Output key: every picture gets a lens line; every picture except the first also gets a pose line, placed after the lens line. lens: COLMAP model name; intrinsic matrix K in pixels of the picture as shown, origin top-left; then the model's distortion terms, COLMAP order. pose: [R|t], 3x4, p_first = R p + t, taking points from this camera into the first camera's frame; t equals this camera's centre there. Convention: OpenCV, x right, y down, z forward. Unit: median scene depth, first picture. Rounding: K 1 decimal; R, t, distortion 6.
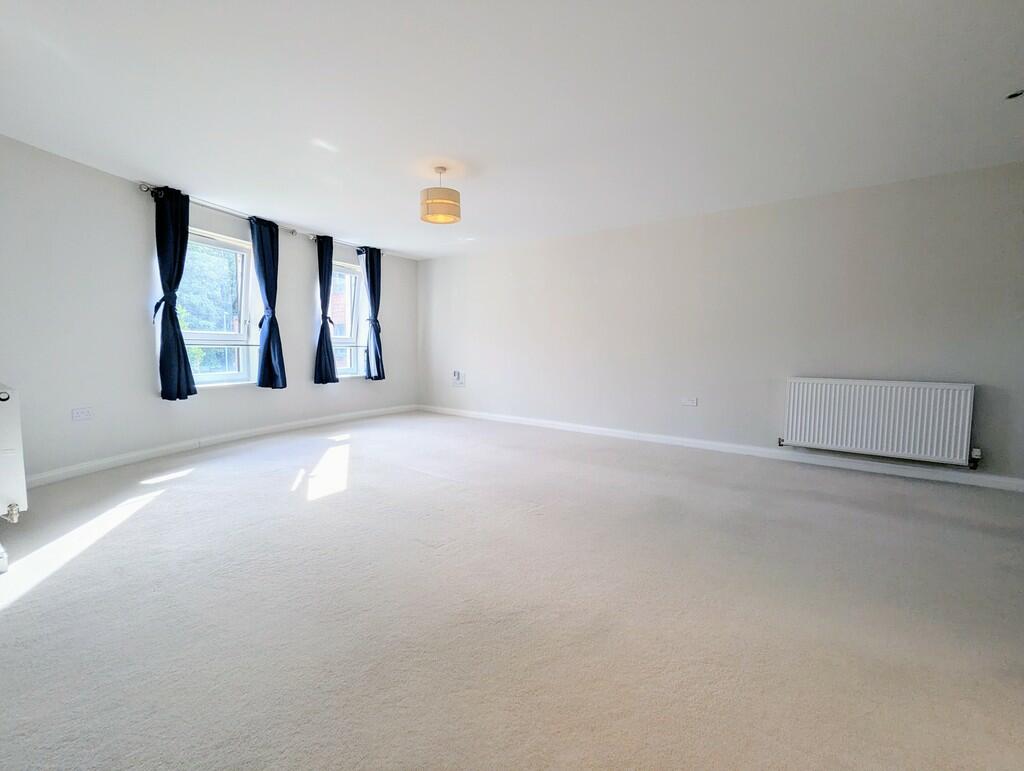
lens RADIAL K [[480.3, 0, 513.0], [0, 480.3, 387.5], [0, 0, 1]] dist [-0.002797, -0.001347]
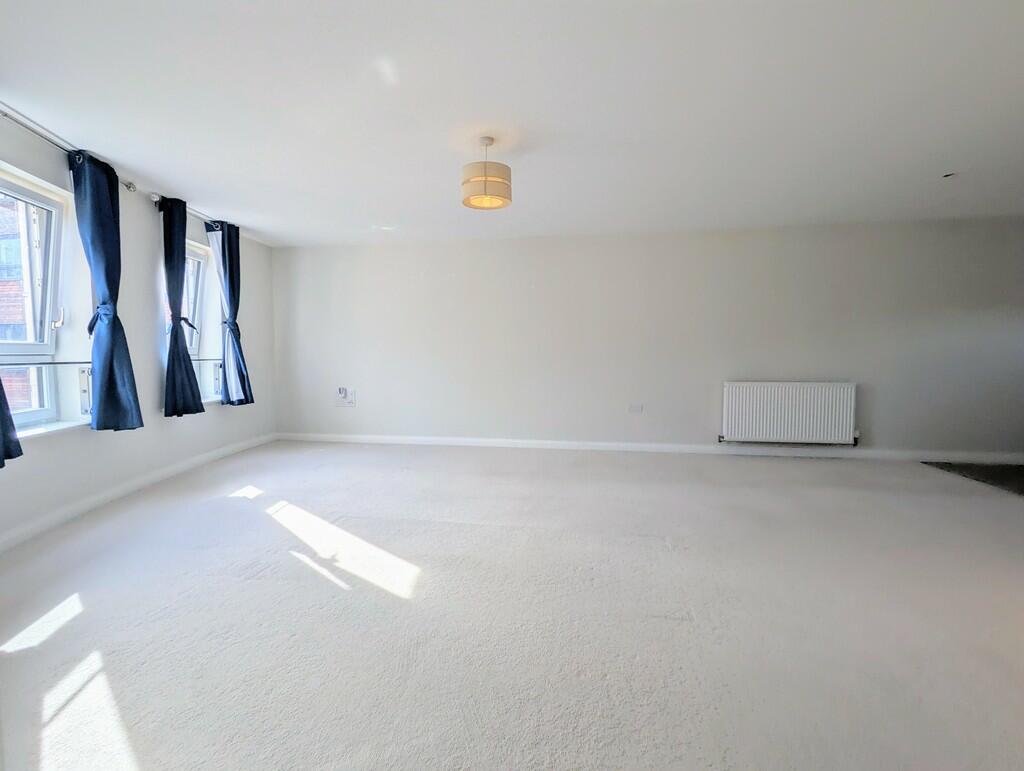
lens RADIAL K [[480.3, 0, 513.9], [0, 480.3, 384.8], [0, 0, 1]] dist [-0.002797, -0.001347]
pose [[0.869777, -0.041910, 0.491663, -0.338510], [0.049607, 0.998765, -0.002621, -0.028658], [-0.490946, 0.026670, 0.870782, 0.191237]]
